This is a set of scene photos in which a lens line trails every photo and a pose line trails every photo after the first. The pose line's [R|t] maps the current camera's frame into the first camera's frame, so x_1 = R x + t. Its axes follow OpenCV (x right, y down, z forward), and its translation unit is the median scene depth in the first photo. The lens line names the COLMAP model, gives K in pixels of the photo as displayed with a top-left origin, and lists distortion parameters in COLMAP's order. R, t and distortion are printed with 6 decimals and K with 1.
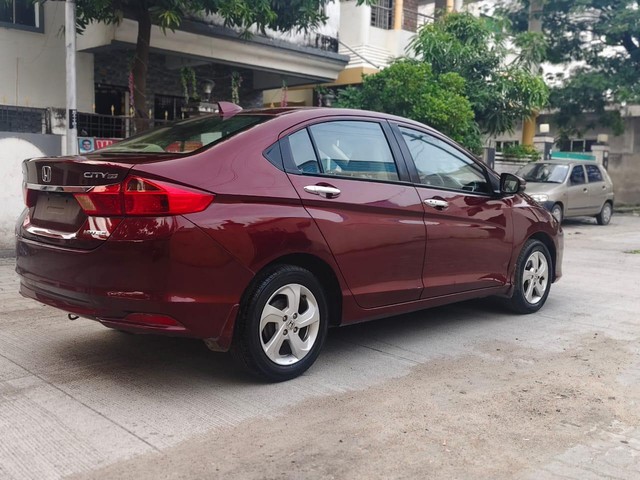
lens RADIAL K [[649.1, 0, 319.0], [0, 649.1, 219.4], [0, 0, 1]] dist [0.037516, 0.010537]
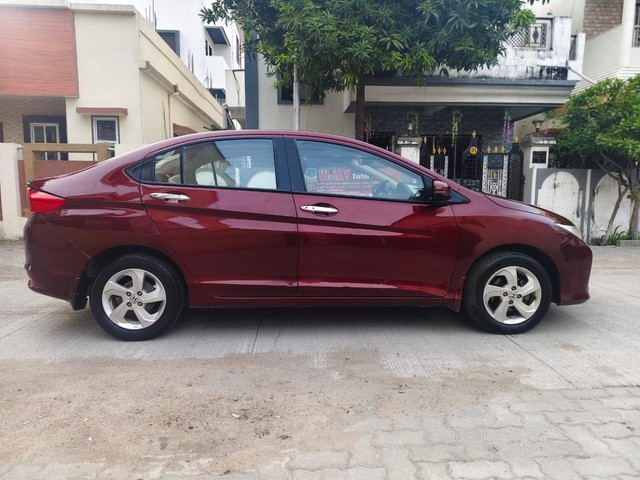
lens RADIAL K [[431.8, 0, 320.0], [0, 431.8, 240.0], [0, 0, 1]] dist [0.046205, -0.044915]
pose [[0.754519, 0.054242, -0.654033, 0.723041], [-0.031973, 0.998433, 0.045920, -0.008967], [0.655499, -0.013736, 0.755071, 0.523925]]
